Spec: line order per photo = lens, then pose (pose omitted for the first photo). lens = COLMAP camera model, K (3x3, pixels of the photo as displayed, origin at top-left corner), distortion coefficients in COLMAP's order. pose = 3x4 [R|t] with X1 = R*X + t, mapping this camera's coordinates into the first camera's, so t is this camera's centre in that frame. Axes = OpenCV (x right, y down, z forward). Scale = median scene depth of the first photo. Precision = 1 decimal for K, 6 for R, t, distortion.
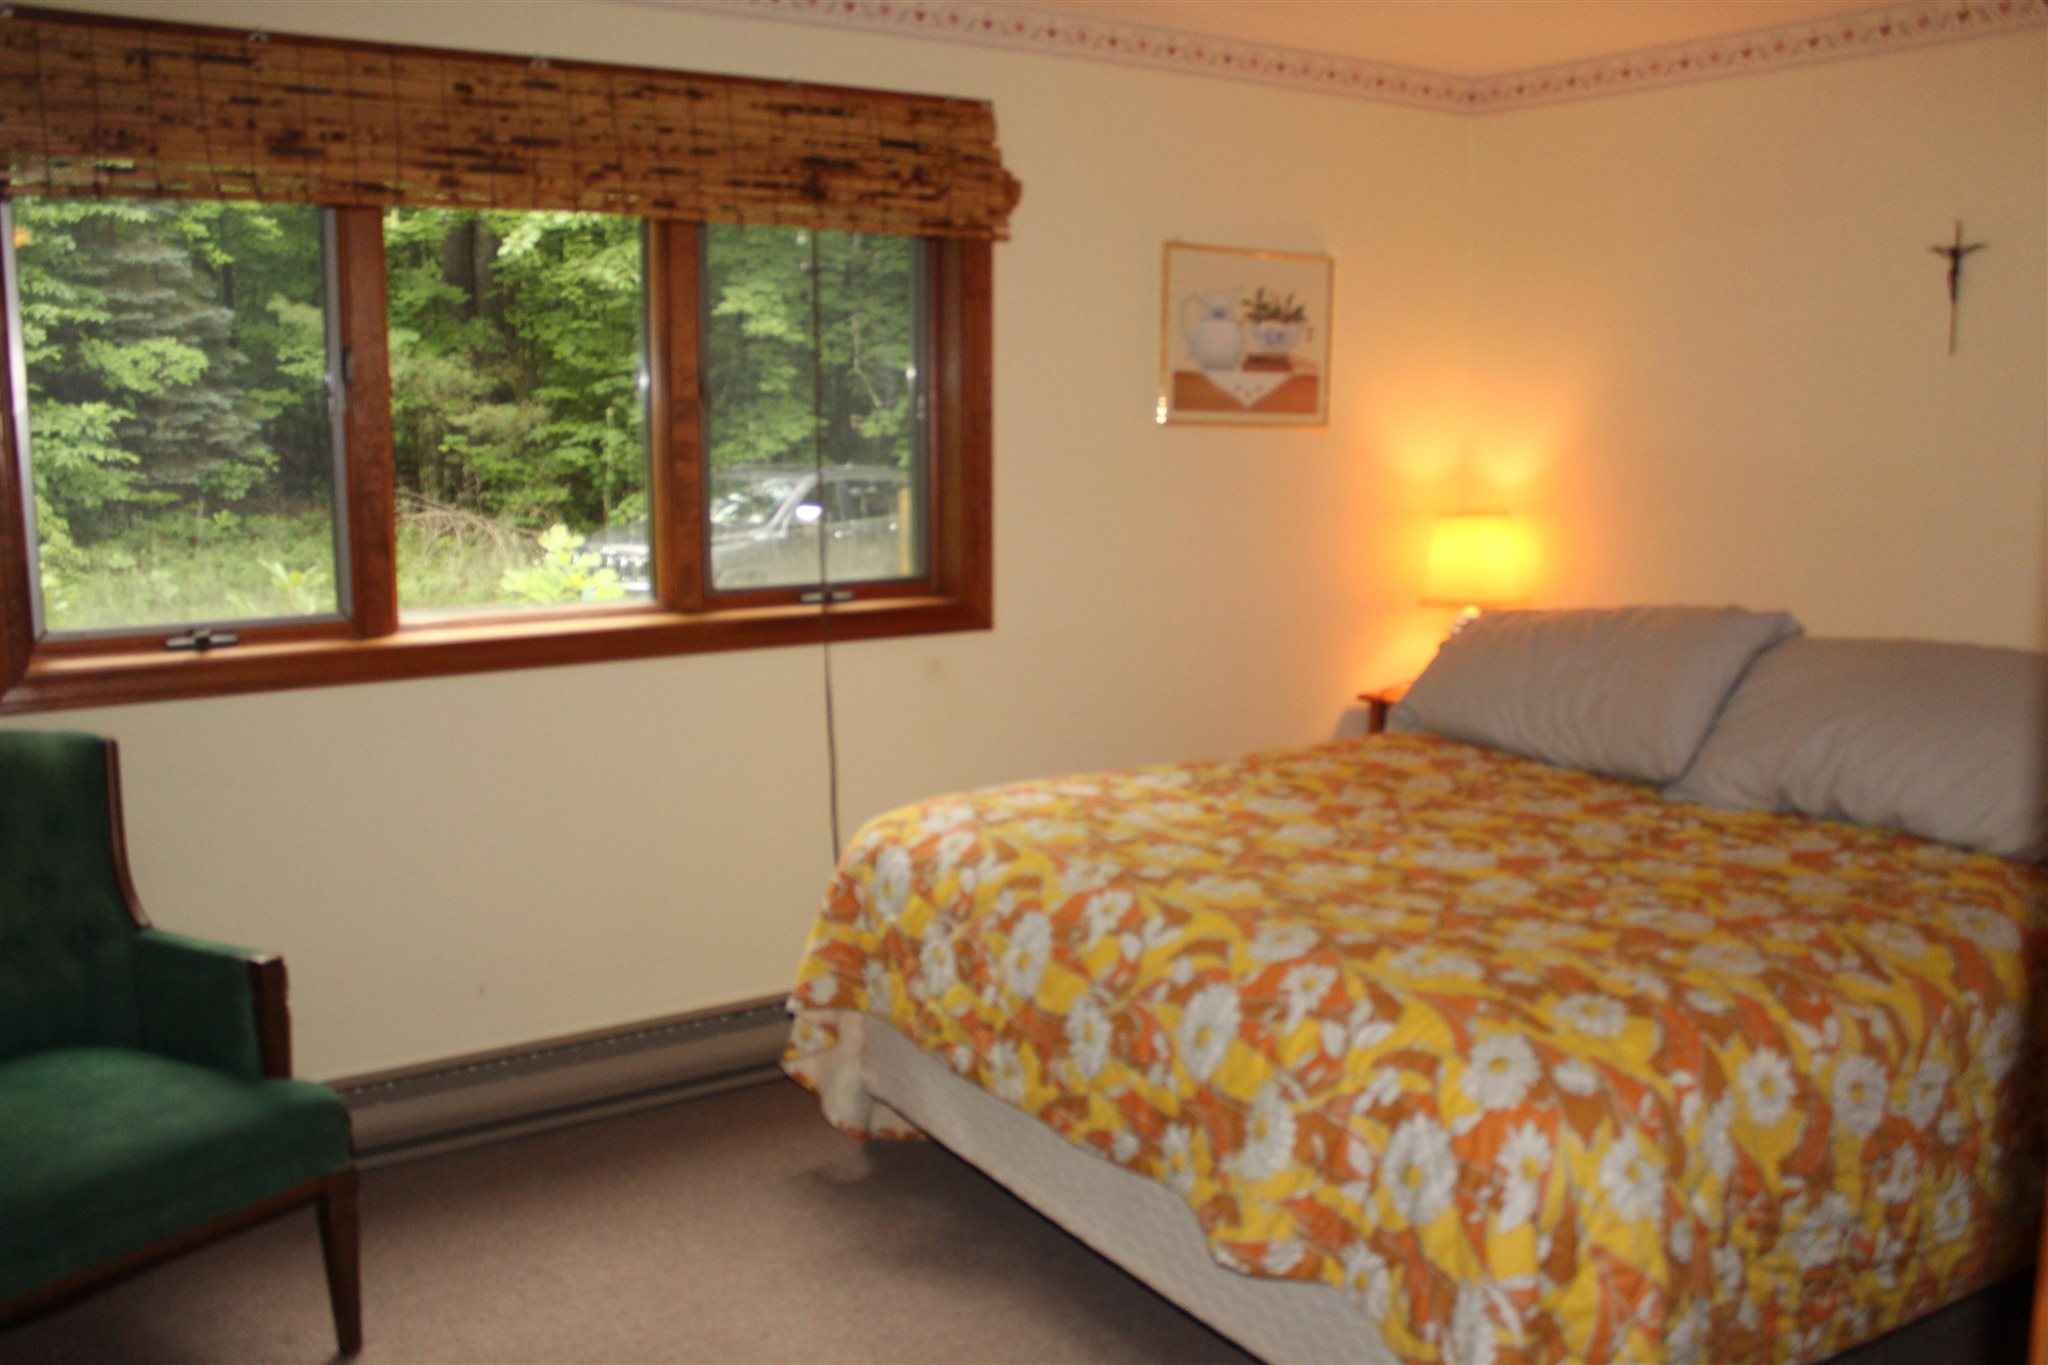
lens RADIAL K [[1726.8, 0, 1024.7], [0, 1726.8, 681.0], [0, 0, 1]] dist [-0.155422, 0.138100]
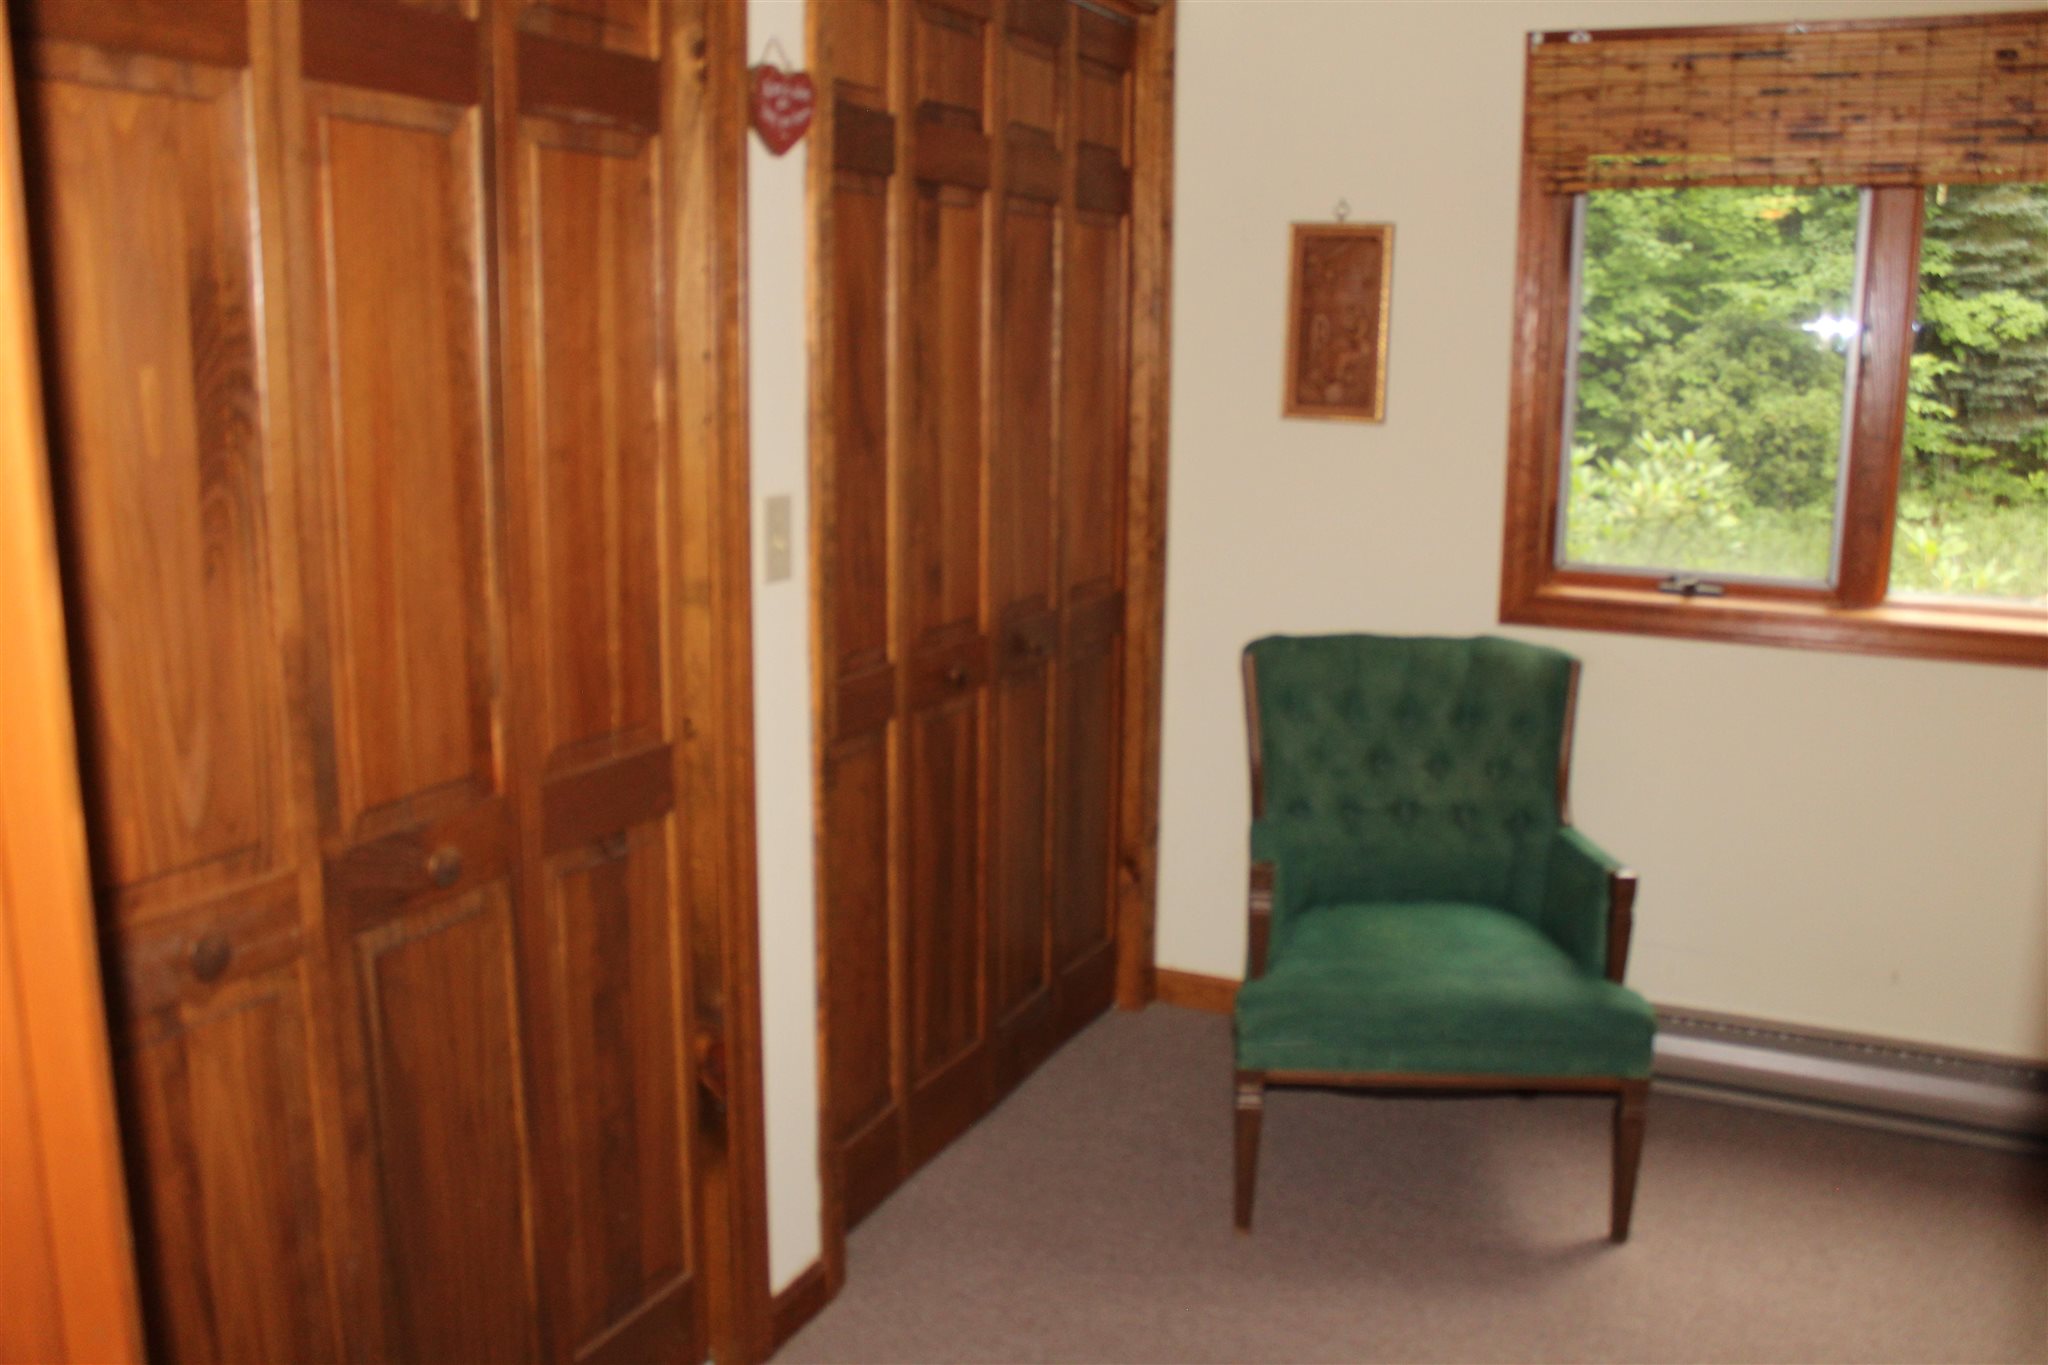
lens RADIAL K [[1726.8, 0, 1043.3], [0, 1726.8, 680.5], [0, 0, 1]] dist [-0.155422, 0.138100]
pose [[0.532100, 0.171875, -0.829053, 0.217687], [-0.147301, 0.983039, 0.109258, -0.023630], [0.833770, 0.063985, 0.548392, 0.043978]]
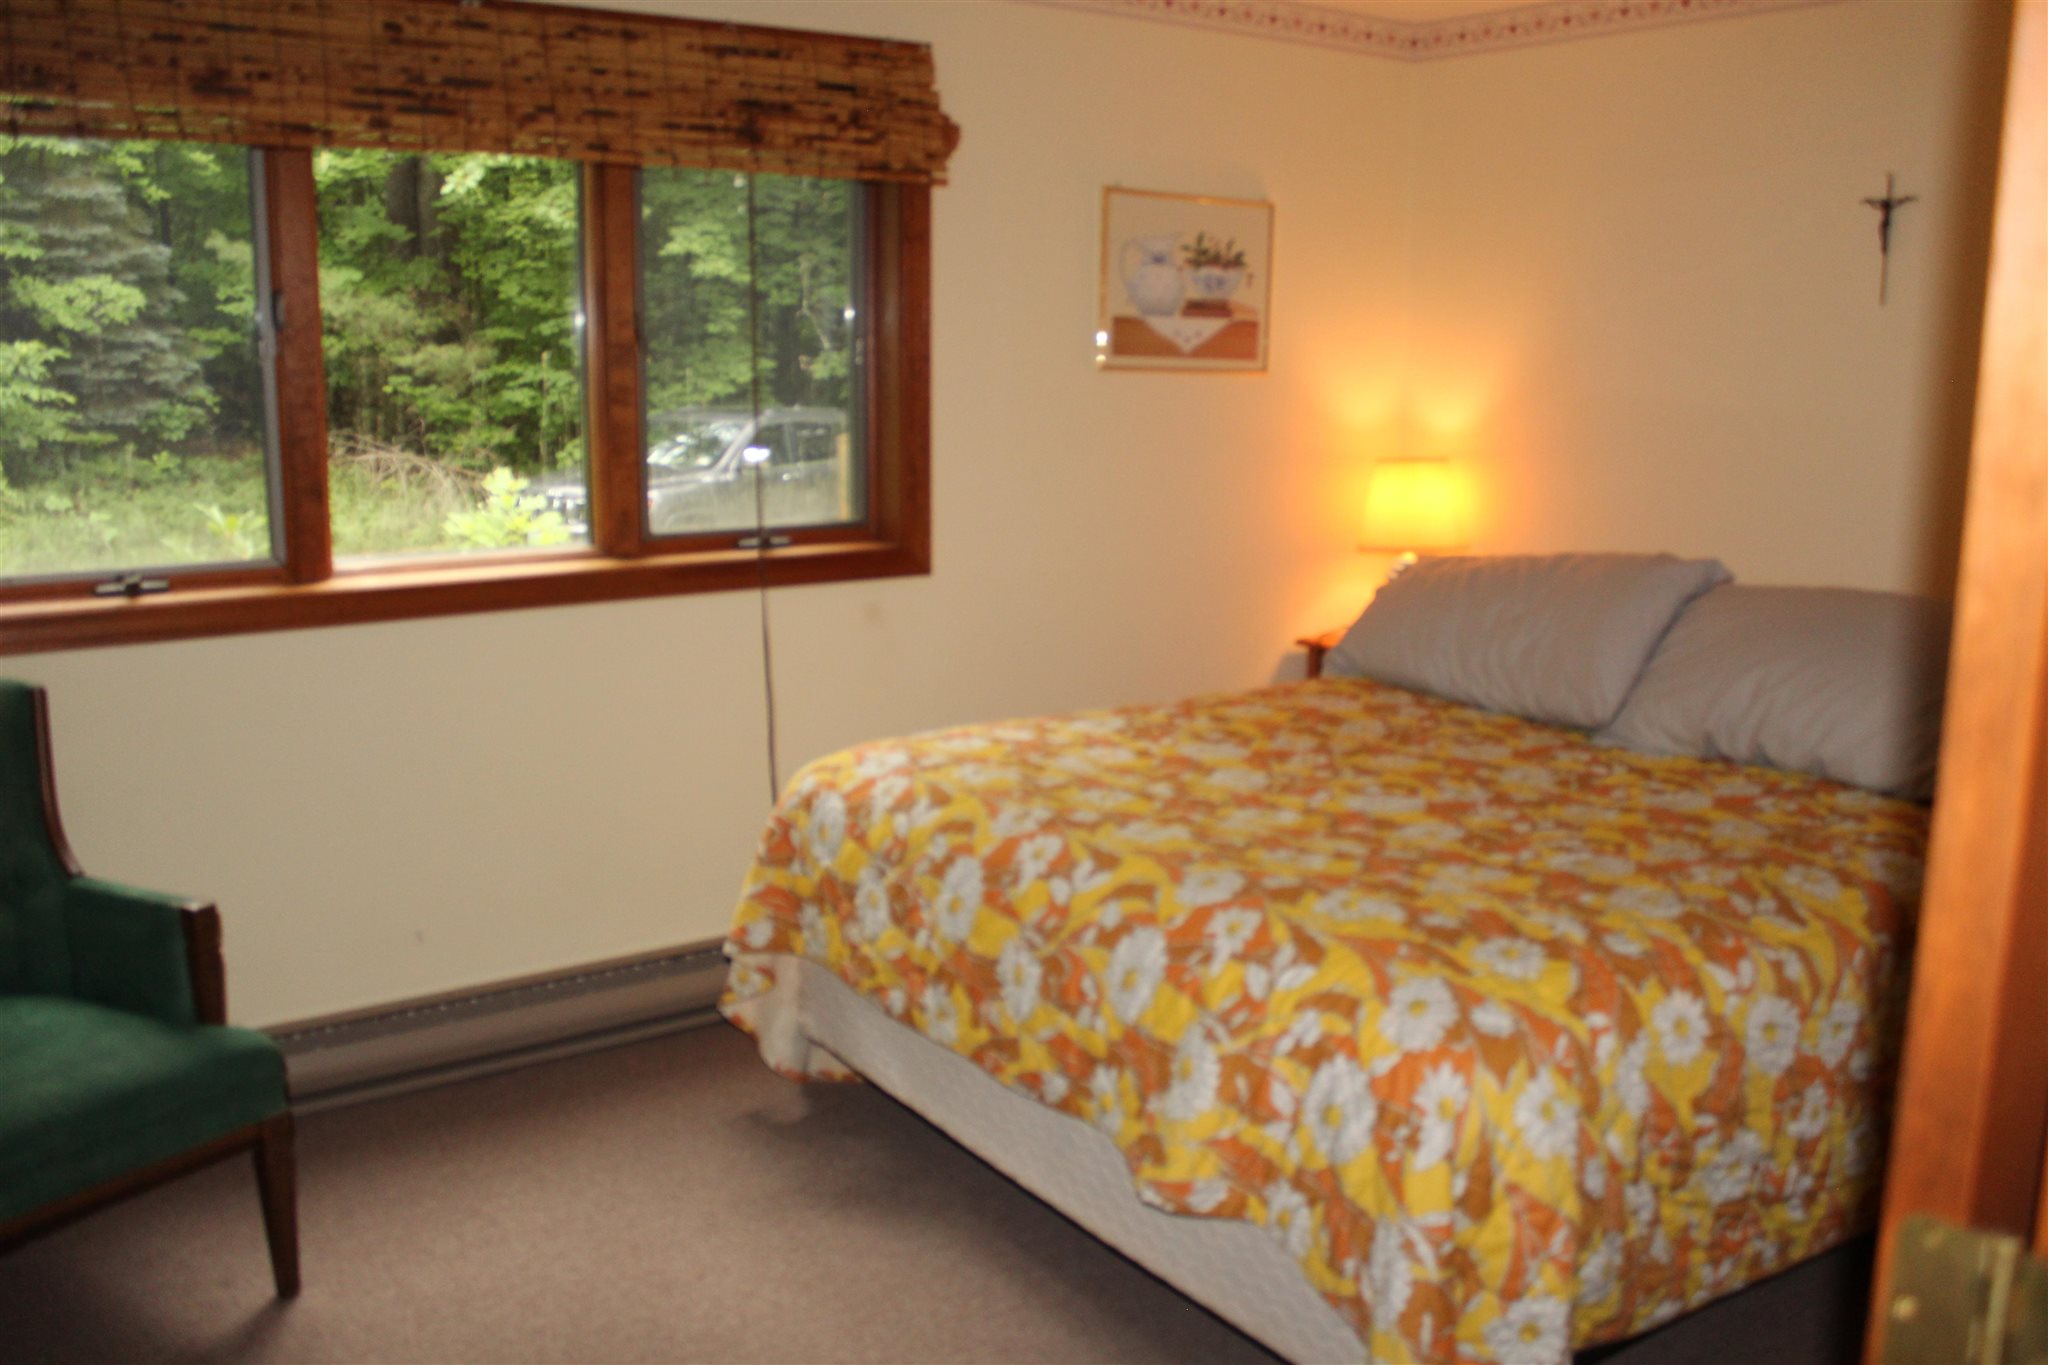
lens RADIAL K [[1726.8, 0, 1029.5], [0, 1726.8, 678.6], [0, 0, 1]] dist [-0.155422, 0.138100]
pose [[0.999535, 0.000053, 0.030490, 0.010205], [-0.001028, 0.999488, 0.031966, -0.001911], [-0.030473, -0.031982, 0.999024, -0.005227]]
